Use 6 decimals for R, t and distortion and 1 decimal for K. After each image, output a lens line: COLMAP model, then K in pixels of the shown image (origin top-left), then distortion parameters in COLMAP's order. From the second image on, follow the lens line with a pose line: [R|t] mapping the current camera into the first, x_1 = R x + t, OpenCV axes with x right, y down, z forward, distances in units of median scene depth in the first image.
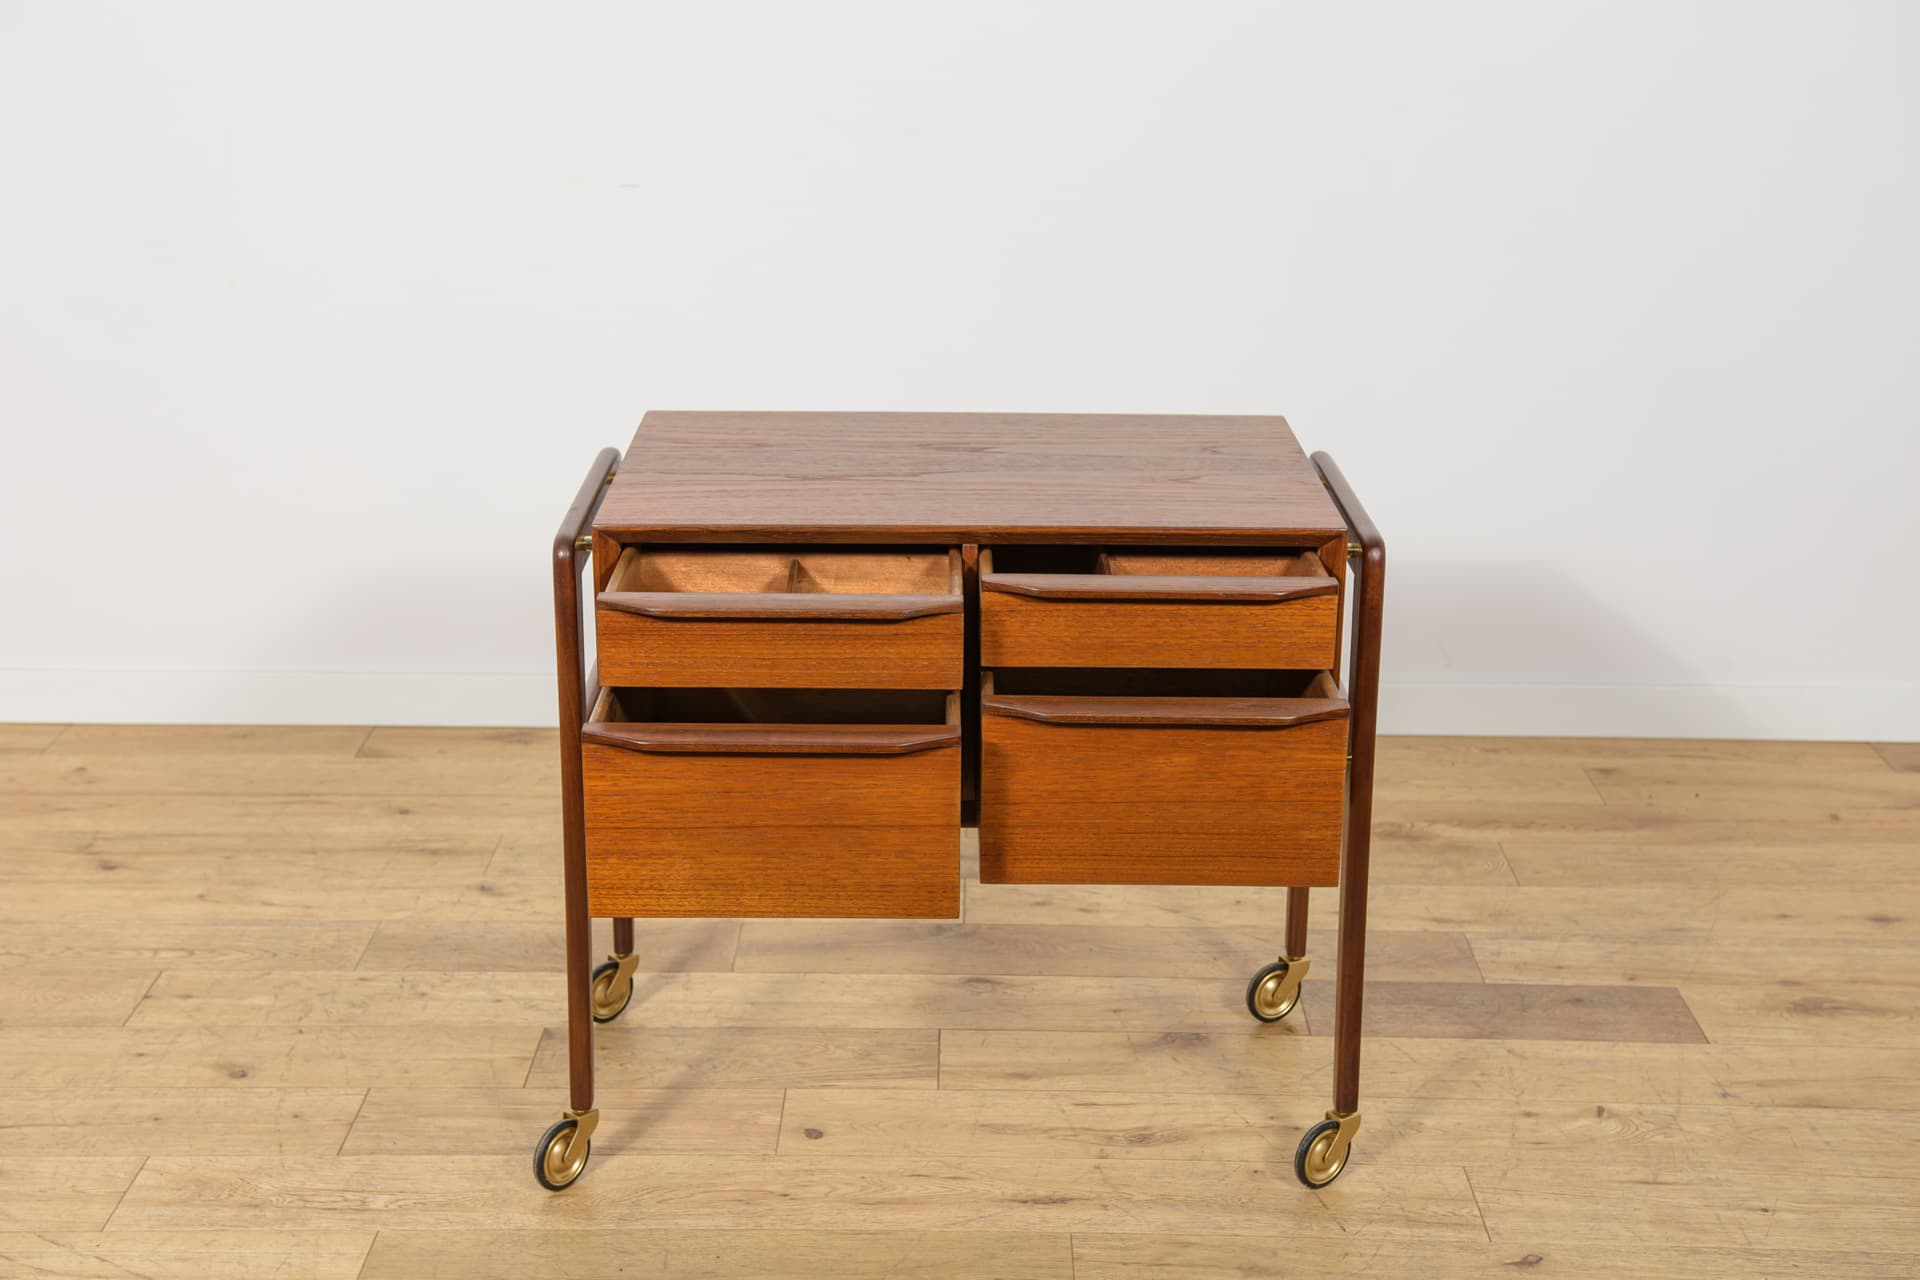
lens RADIAL K [[2567.6, 0, 960.0], [0, 2567.6, 640.0], [0, 0, 1]] dist [0.069753, 0.131187]
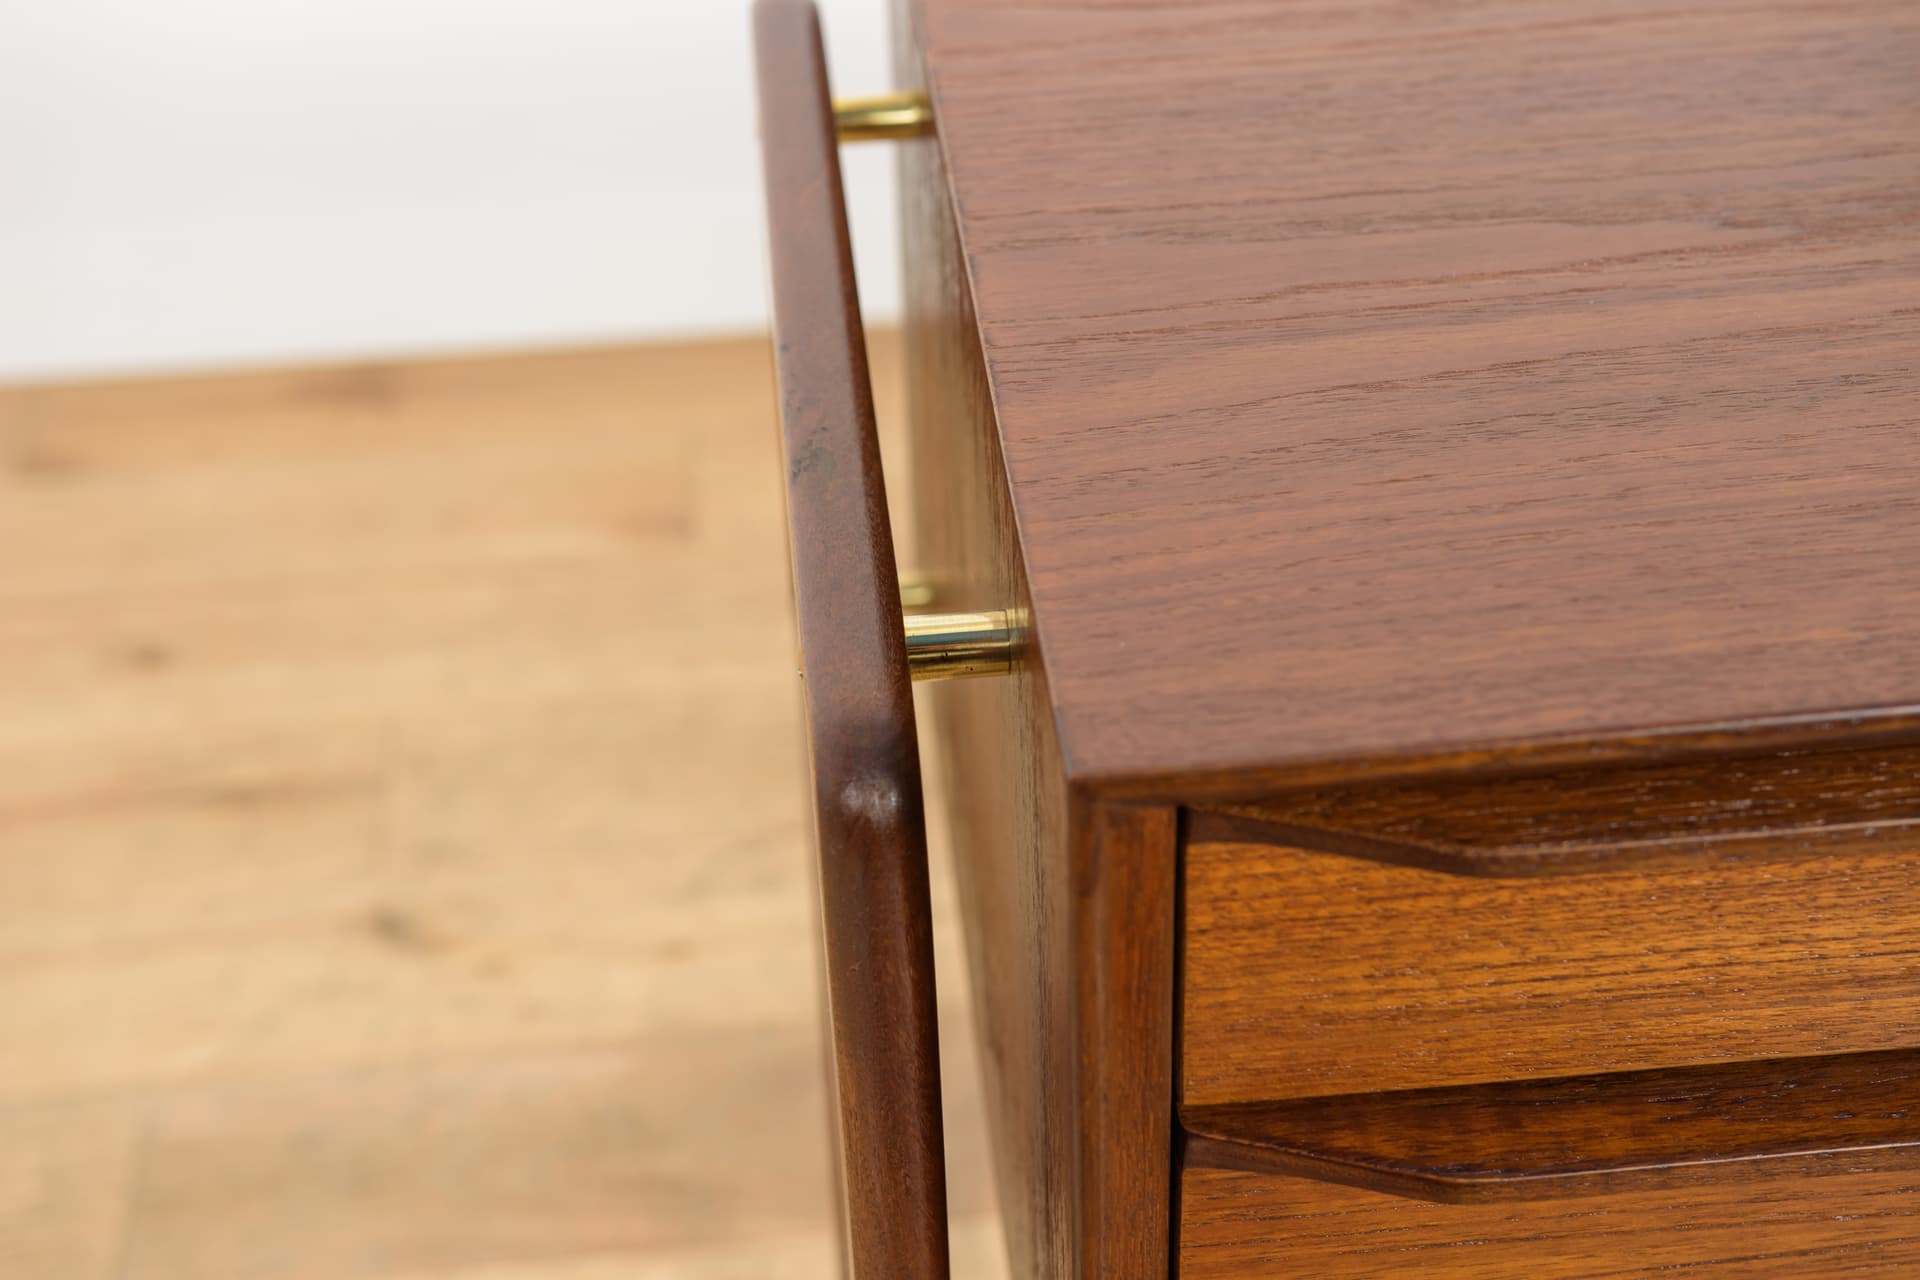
lens RADIAL K [[2768.8, 0, 960.0], [0, 2768.8, 640.0], [0, 0, 1]] dist [0.102952, 0.053496]
pose [[0.993780, -0.091500, 0.063469, -0.135656], [0.066675, 0.945413, 0.318981, -0.099998], [-0.089191, -0.312765, 0.945634, 0.672302]]
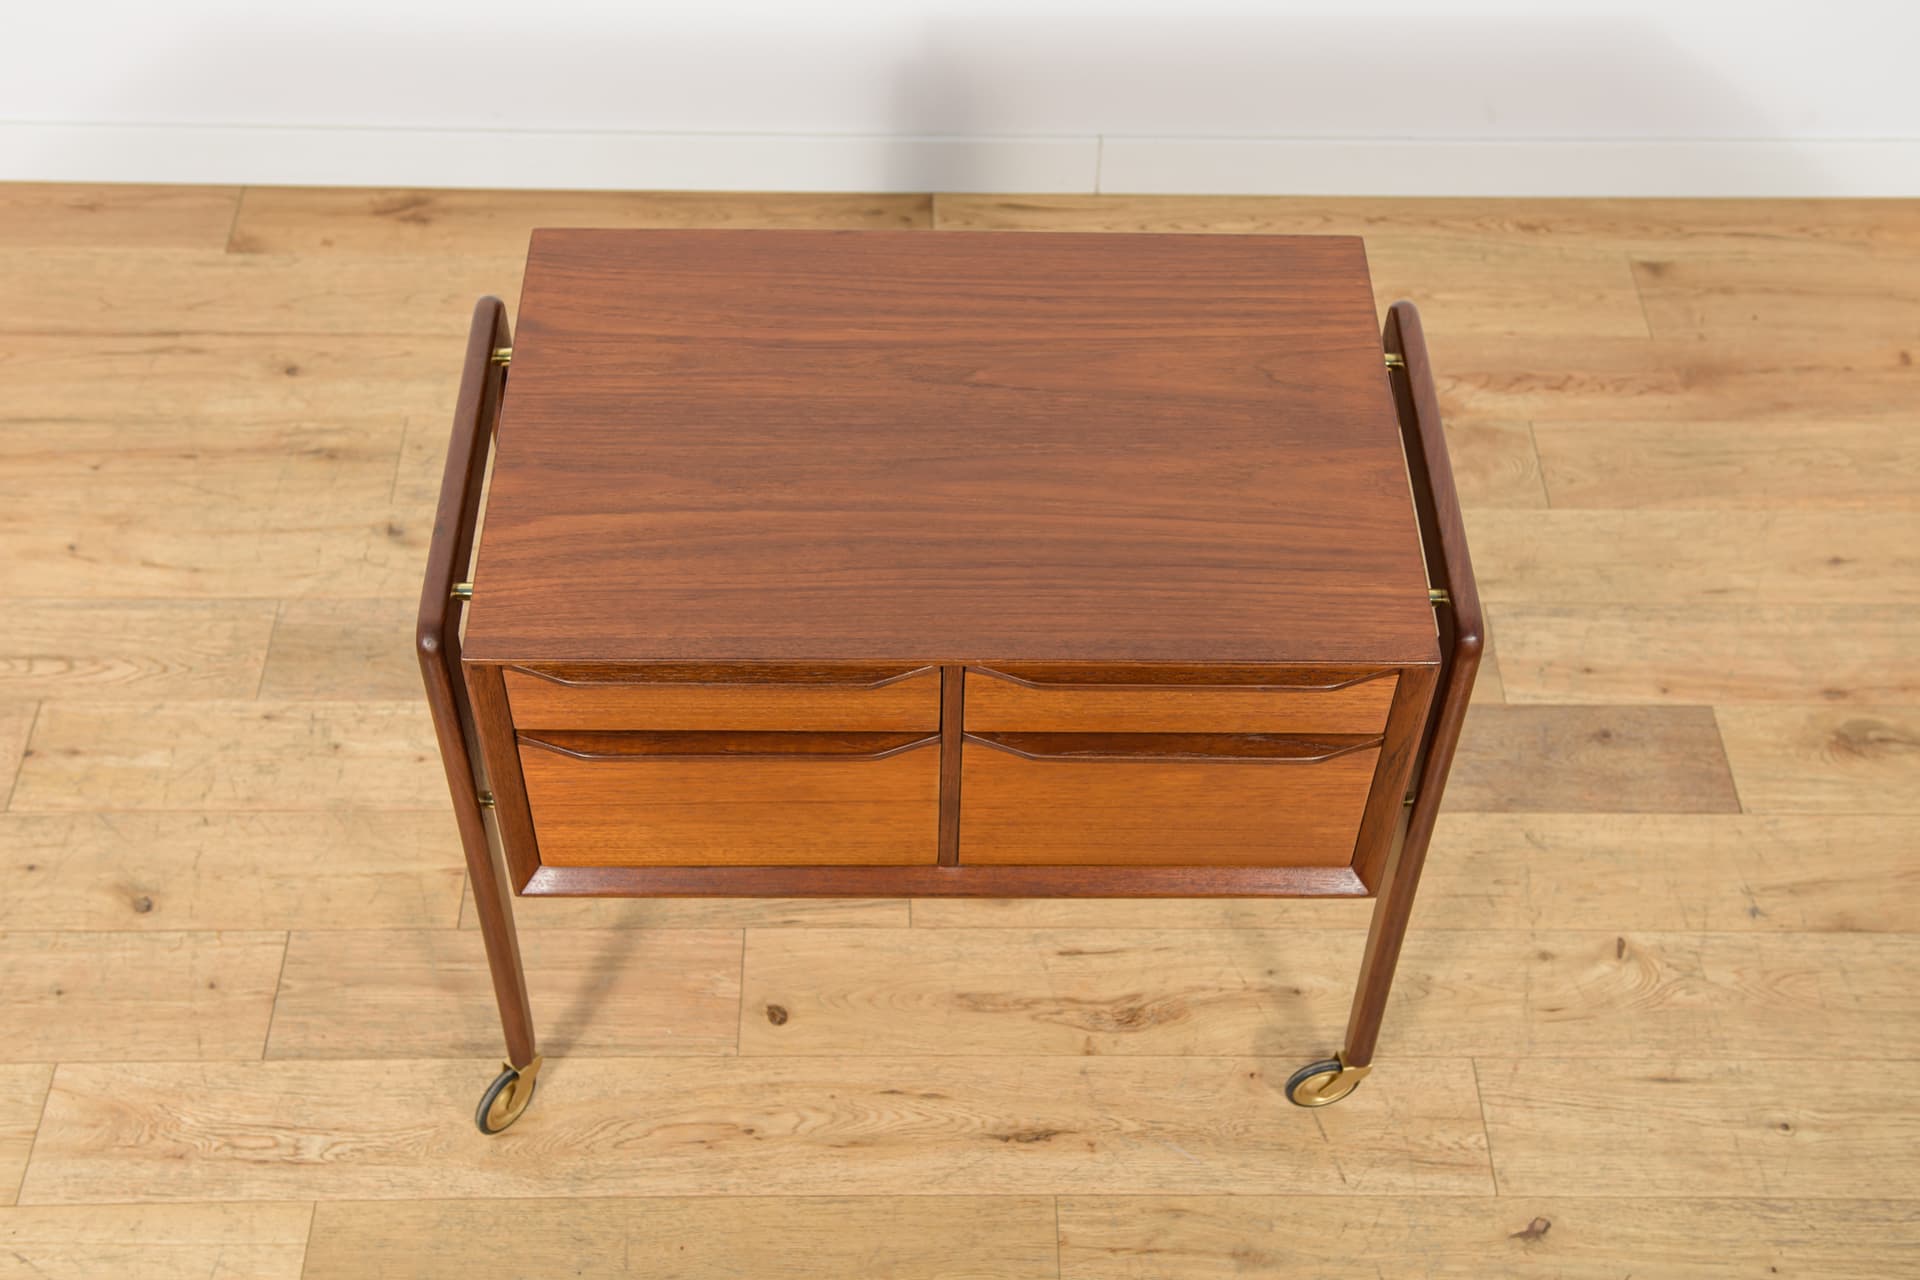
lens RADIAL K [[2345.2, 0, 962.6], [0, 2345.2, 640.8], [0, 0, 1]] dist [0.031218, 0.148463]
pose [[0.999716, -0.007788, 0.022503, -0.007779], [-0.005238, 0.849923, 0.526881, -0.349044], [-0.023229, -0.526850, 0.849641, 0.333461]]
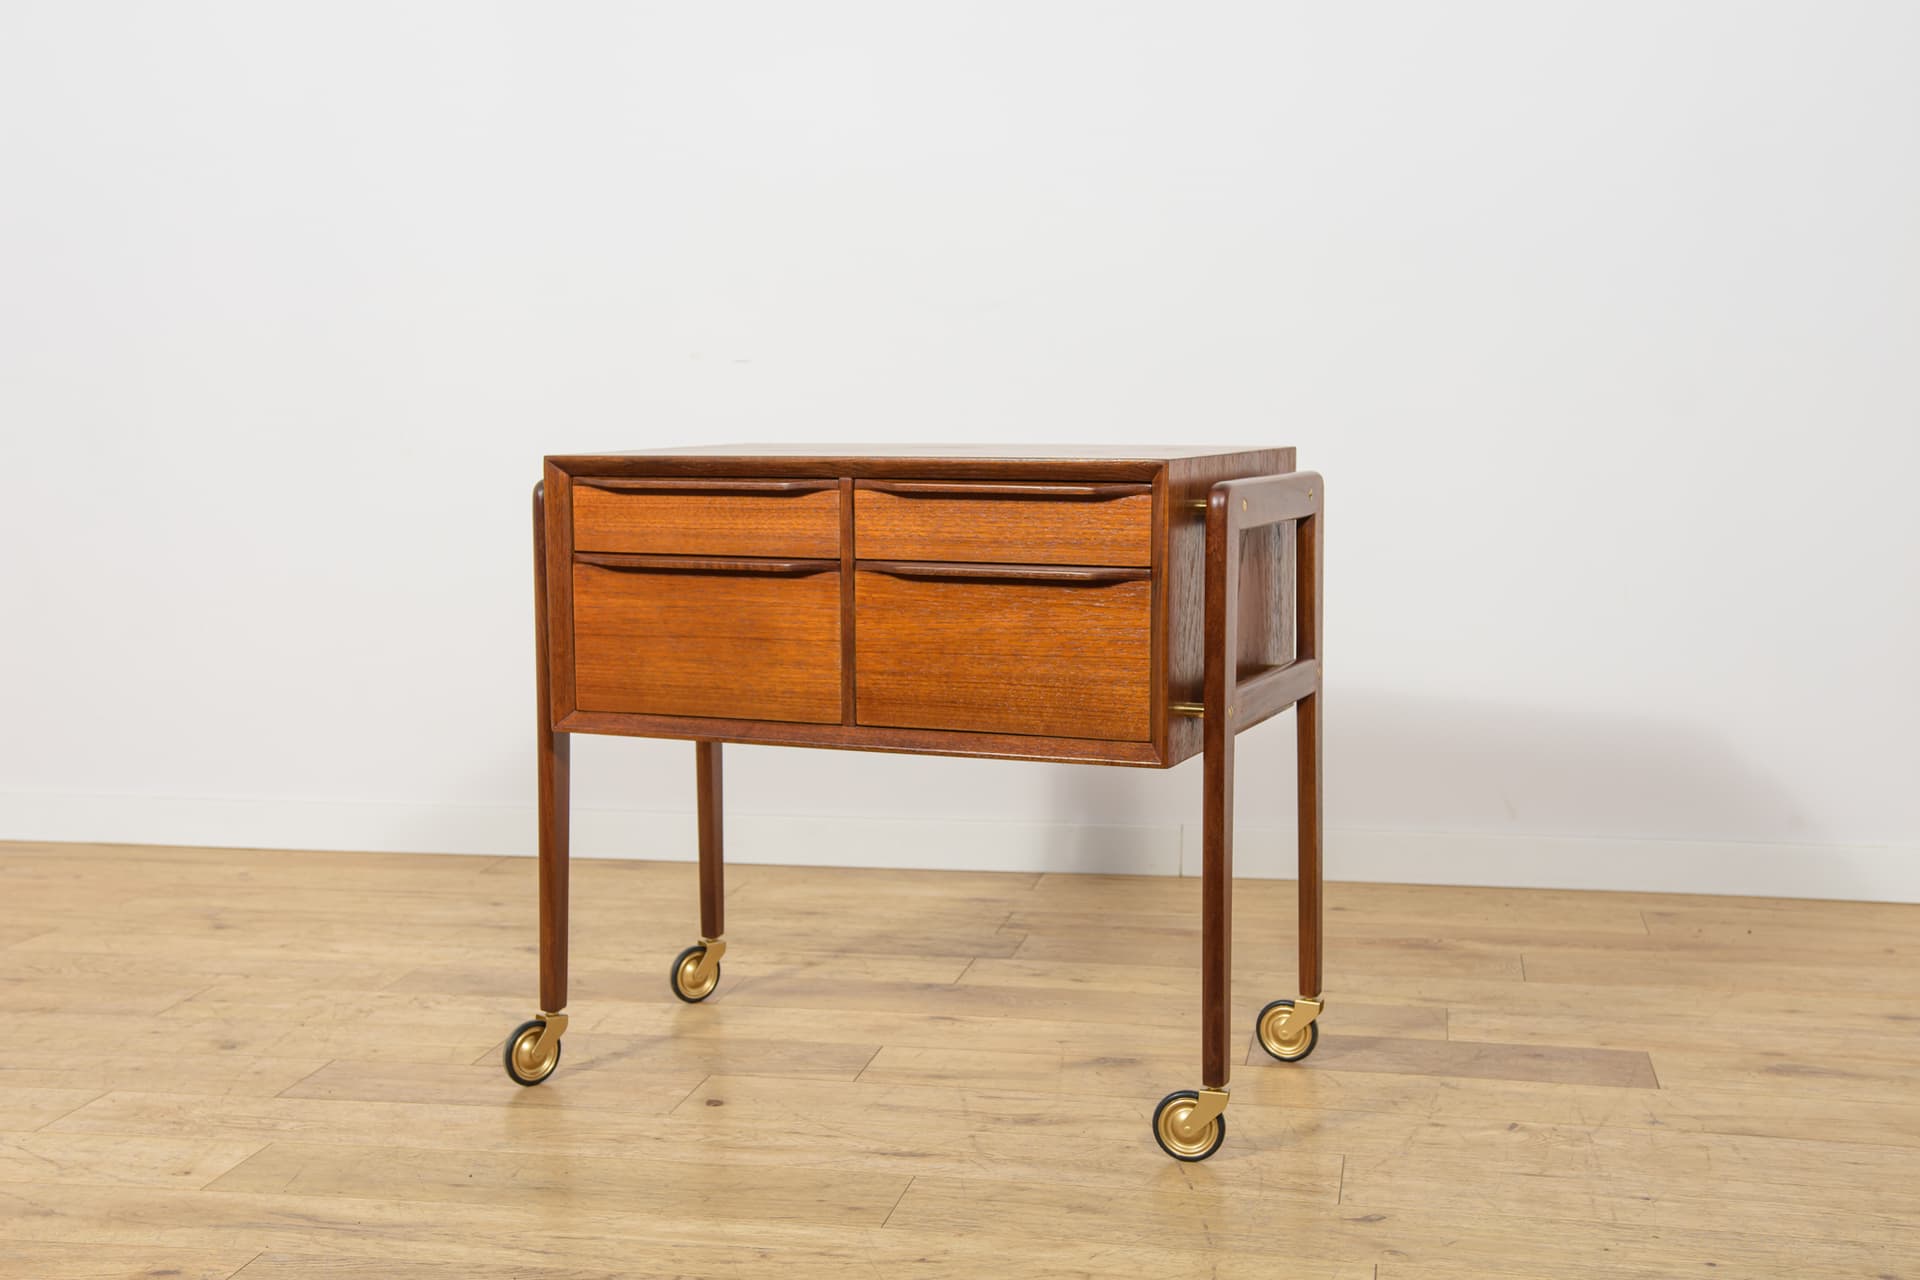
lens RADIAL K [[2345.2, 0, 962.6], [0, 2345.2, 640.8], [0, 0, 1]] dist [0.031218, 0.148463]
pose [[0.982375, 0.004490, -0.186867, 0.203645], [-0.041997, 0.979454, -0.197245, 0.181929], [0.182142, 0.201616, 0.962380, 0.074629]]
